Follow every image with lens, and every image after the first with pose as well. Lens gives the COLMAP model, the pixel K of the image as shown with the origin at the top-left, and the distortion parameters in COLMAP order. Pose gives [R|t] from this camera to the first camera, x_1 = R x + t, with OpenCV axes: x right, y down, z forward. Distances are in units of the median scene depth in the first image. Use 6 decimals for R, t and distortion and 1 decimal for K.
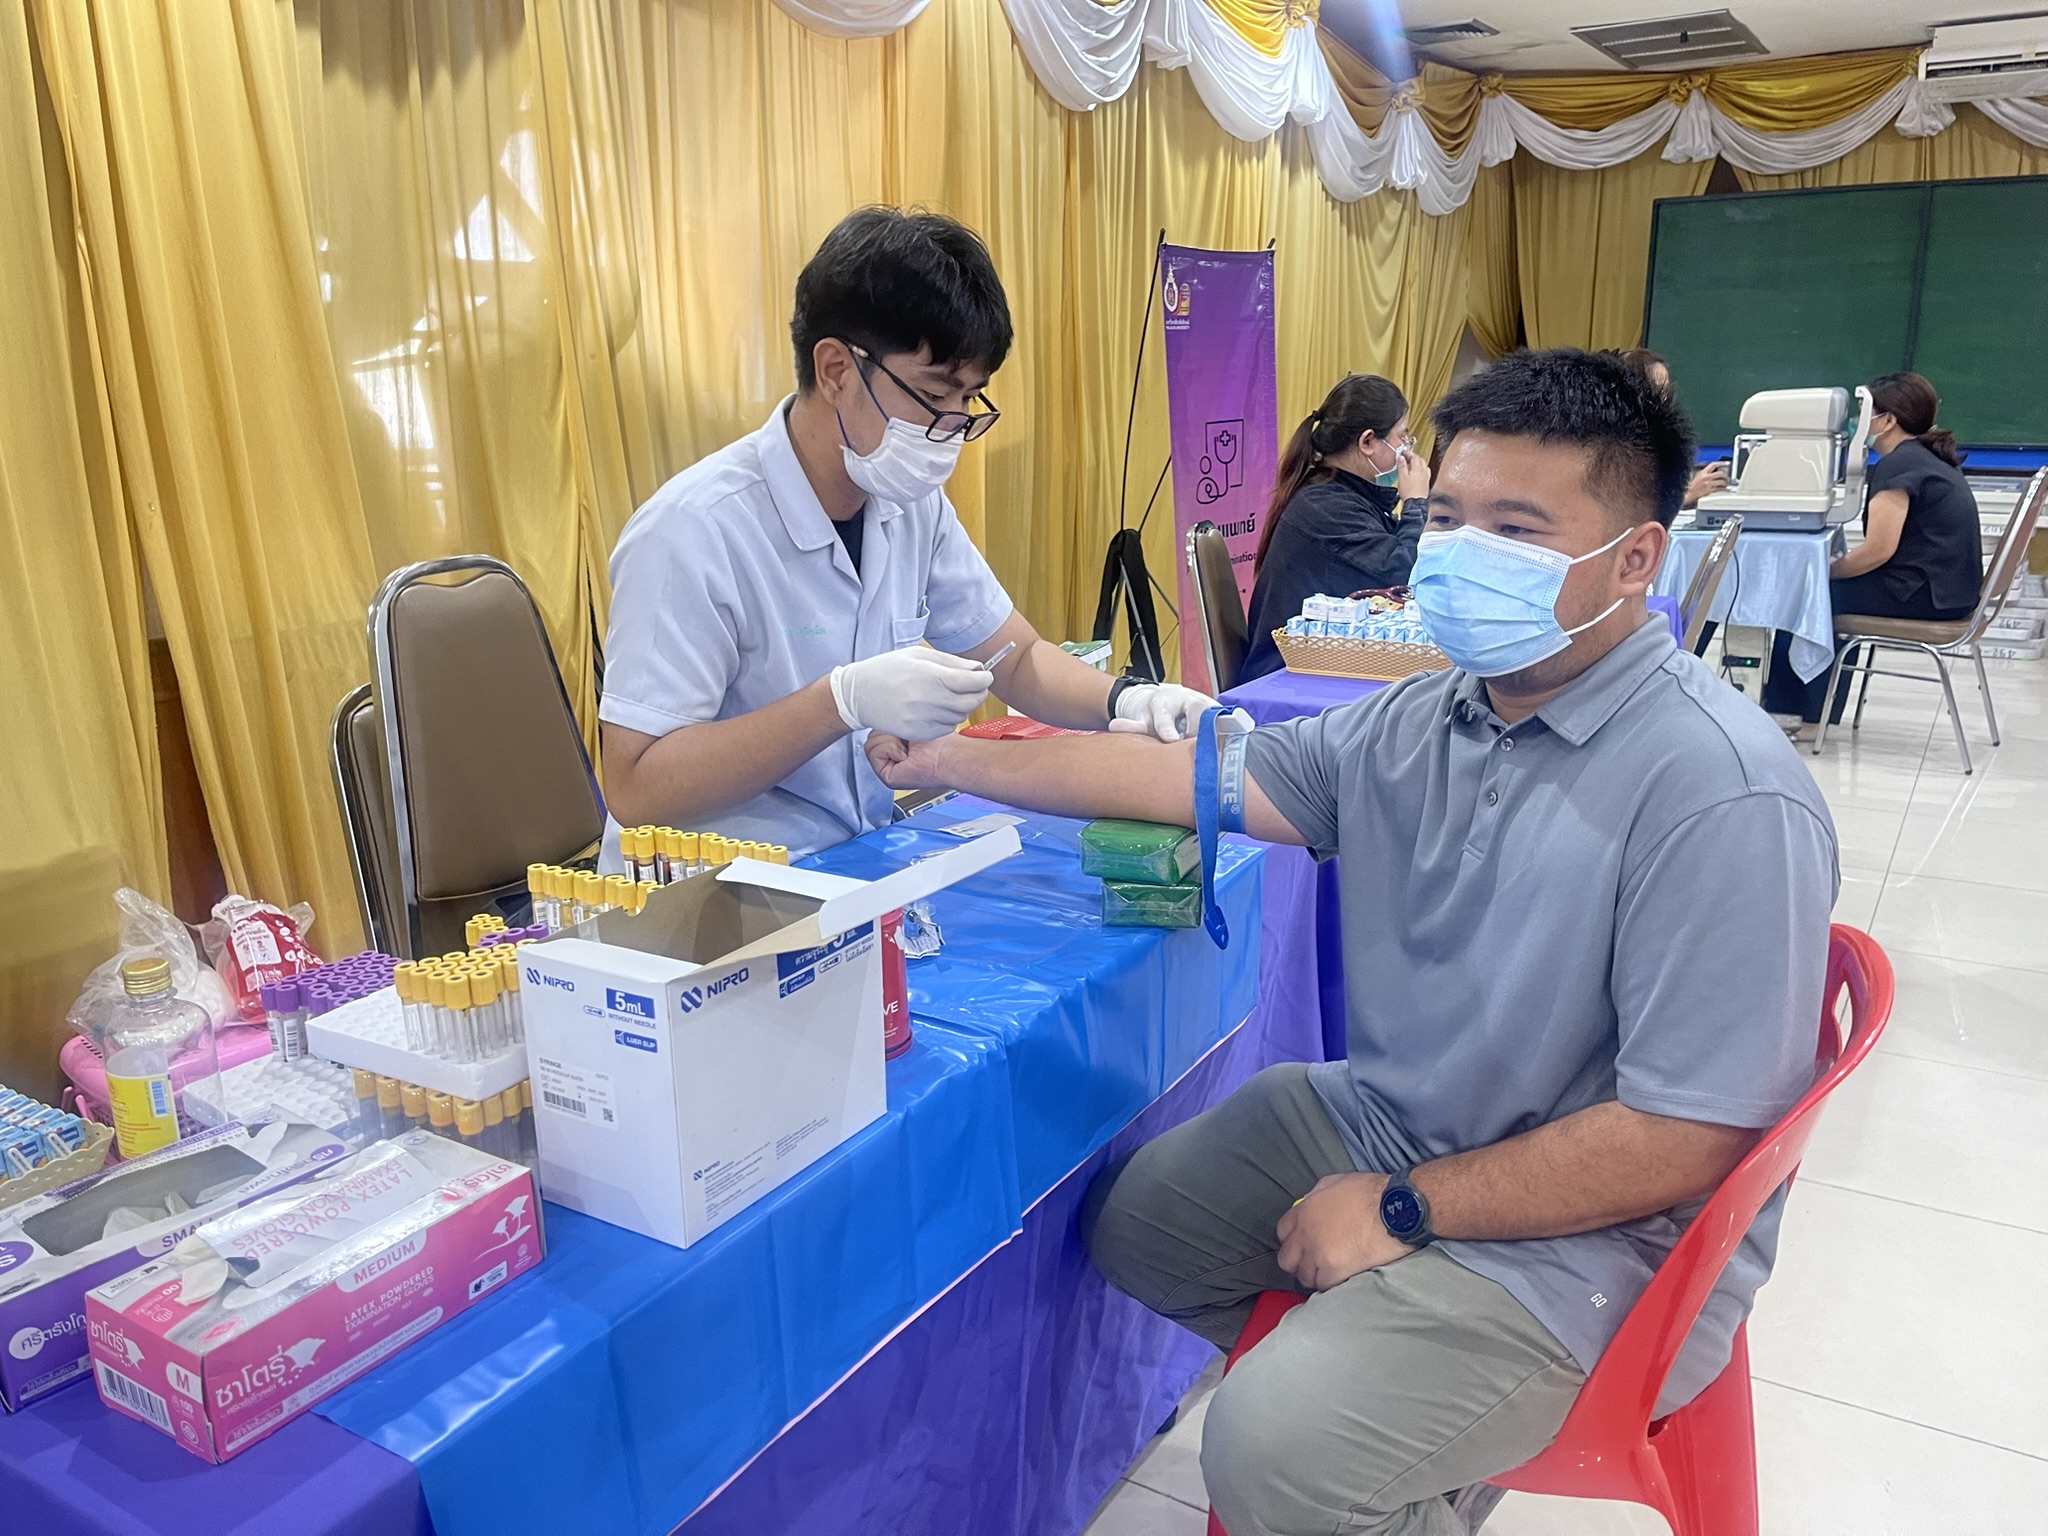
lens RADIAL K [[1585.9, 0, 987.6], [0, 1585.9, 758.4], [0, 0, 1]] dist [0.074531, -0.103059]
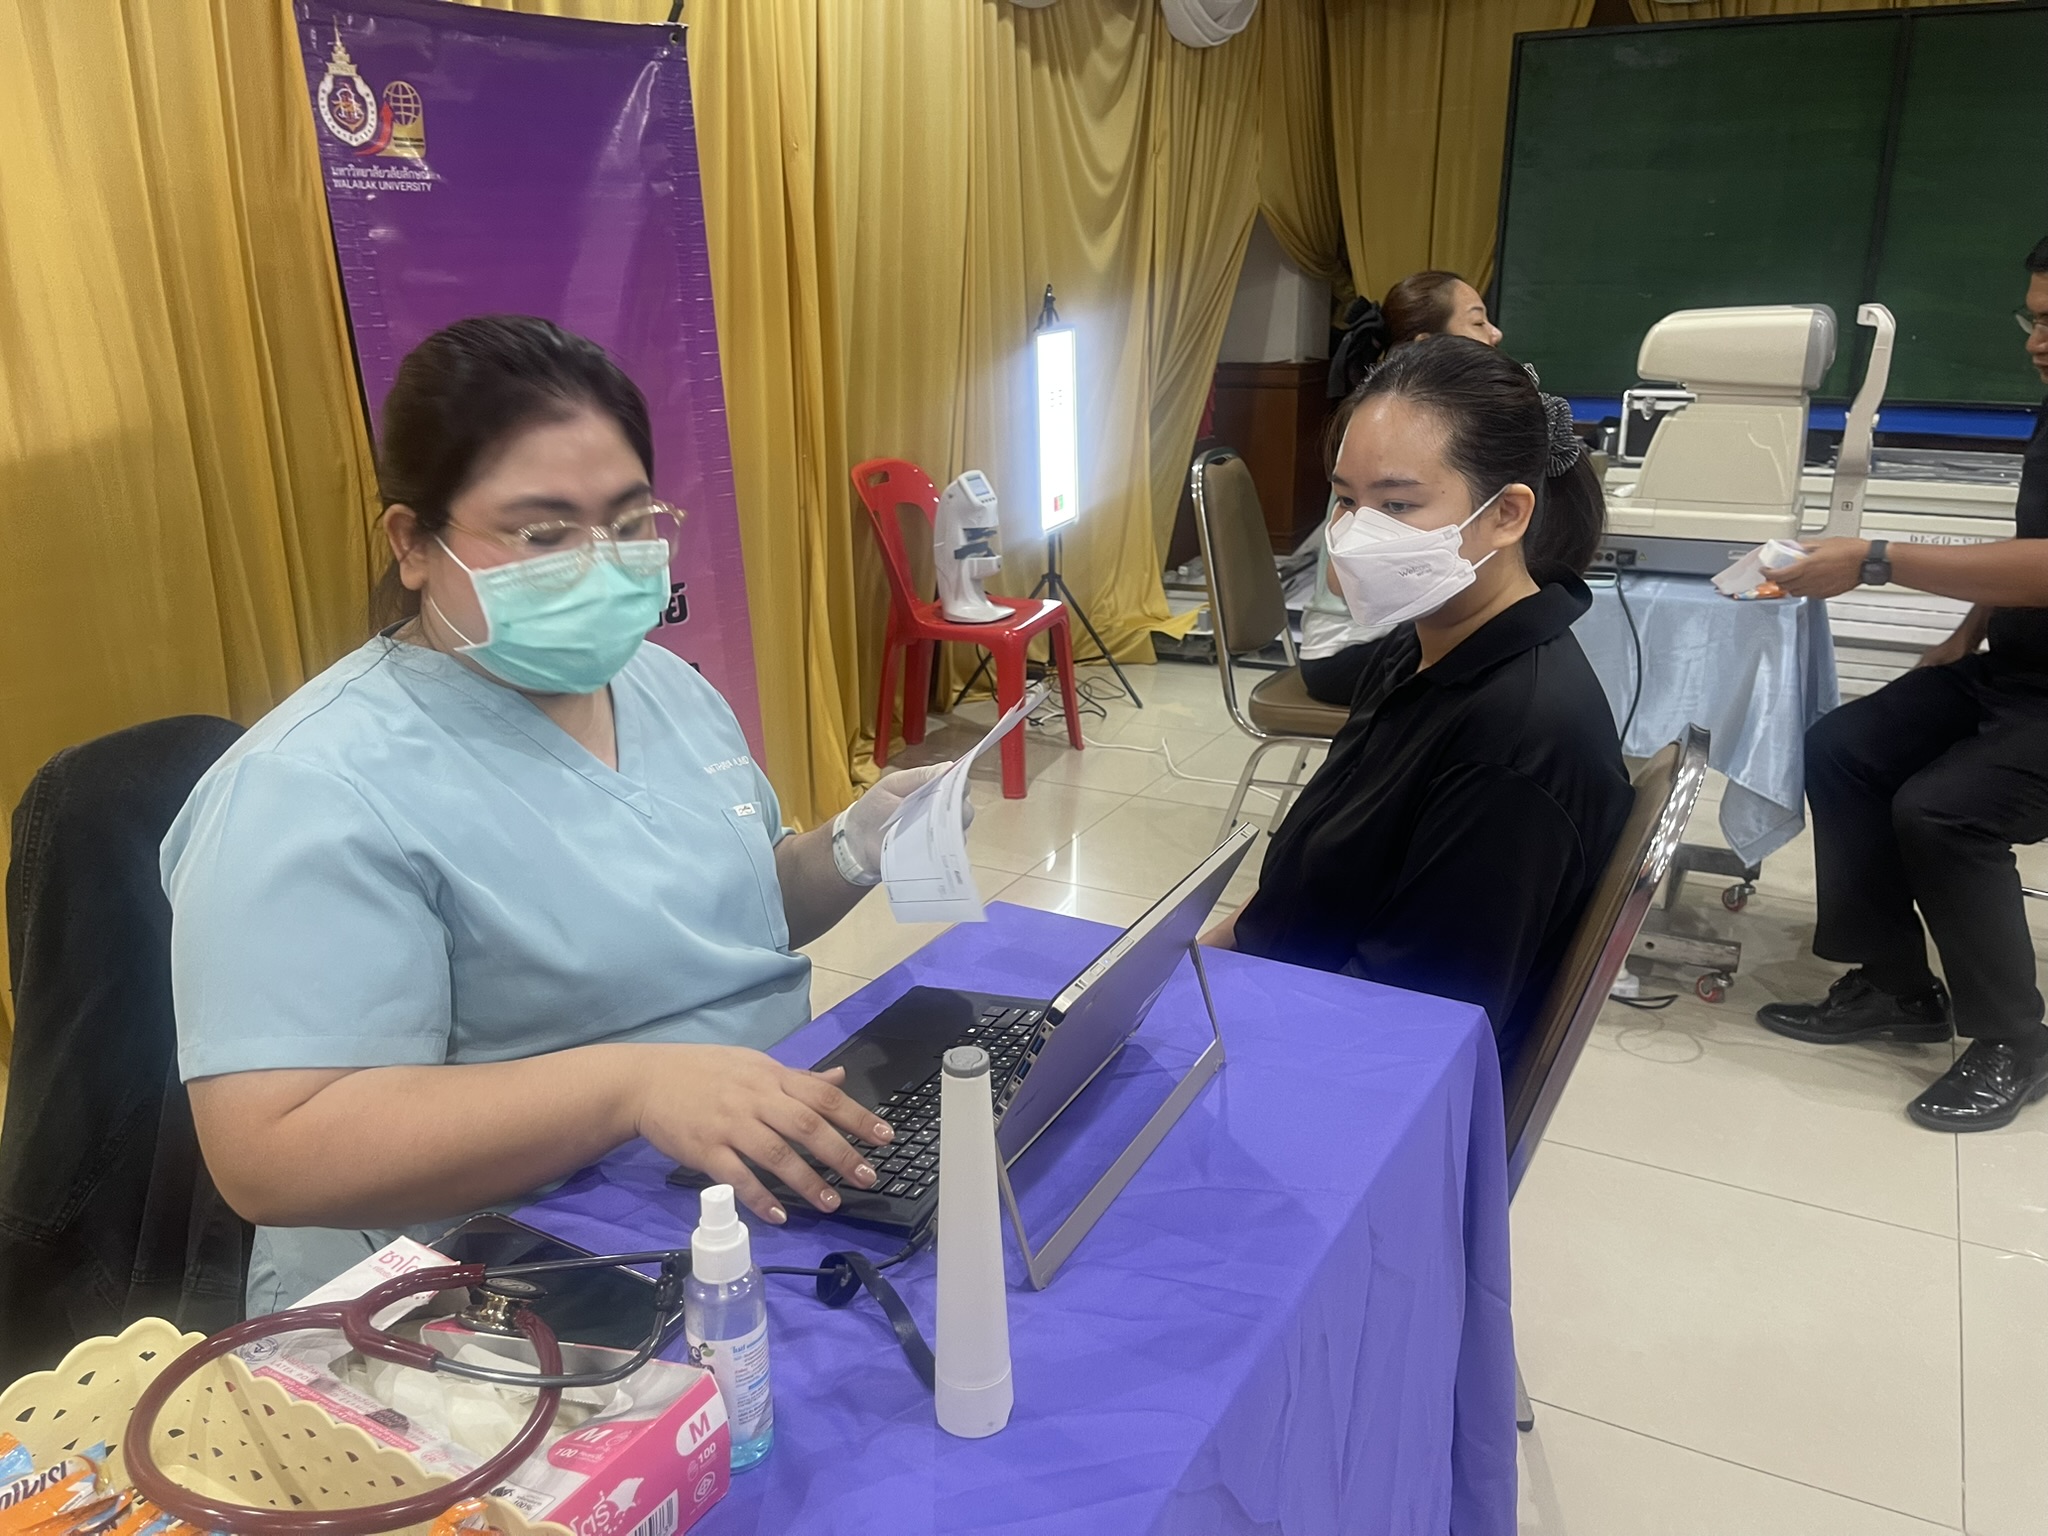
lens RADIAL K [[1585.9, 0, 1010.5], [0, 1585.9, 773.2], [0, 0, 1]] dist [0.074531, -0.103059]
pose [[0.997108, -0.015821, 0.074327, 0.292742], [0.010988, 0.997826, 0.064986, -0.160346], [-0.075194, -0.063981, 0.995114, 0.634606]]
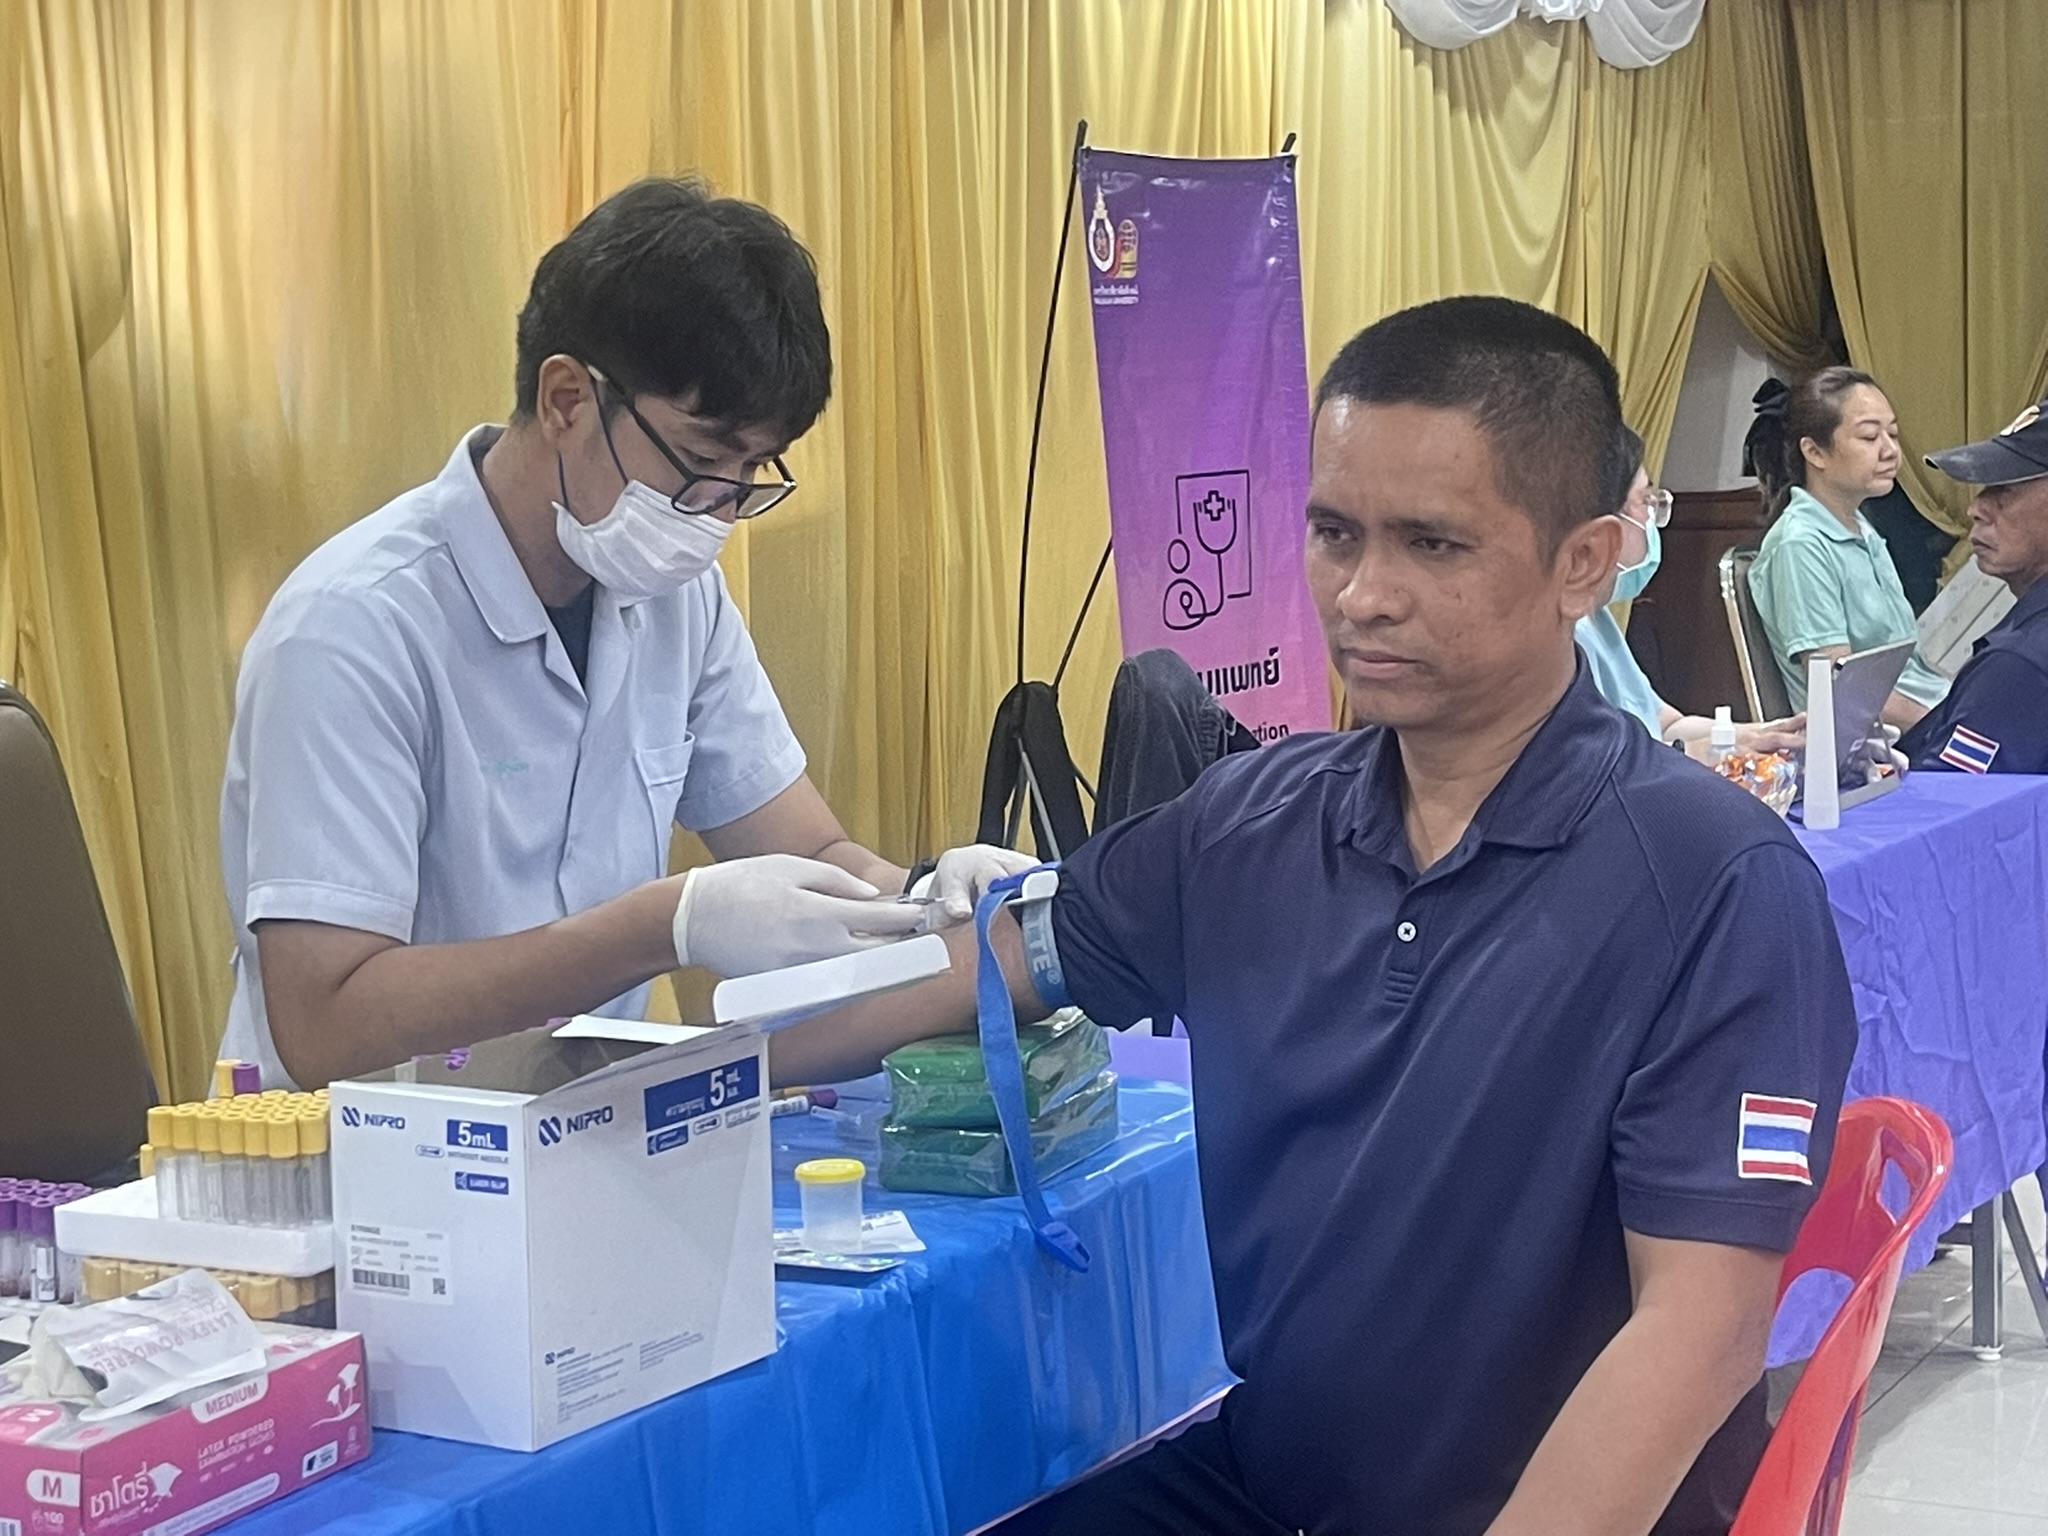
lens RADIAL K [[3993.8, 0, 1032.1], [0, 3993.8, 778.1], [0, 0, 1]] dist [-0.046319, 0.000000]
pose [[0.995790, -0.015589, 0.090333, -0.034729], [0.027787, 0.990401, -0.135401, 0.074737], [-0.087356, 0.137341, 0.986664, -0.321480]]
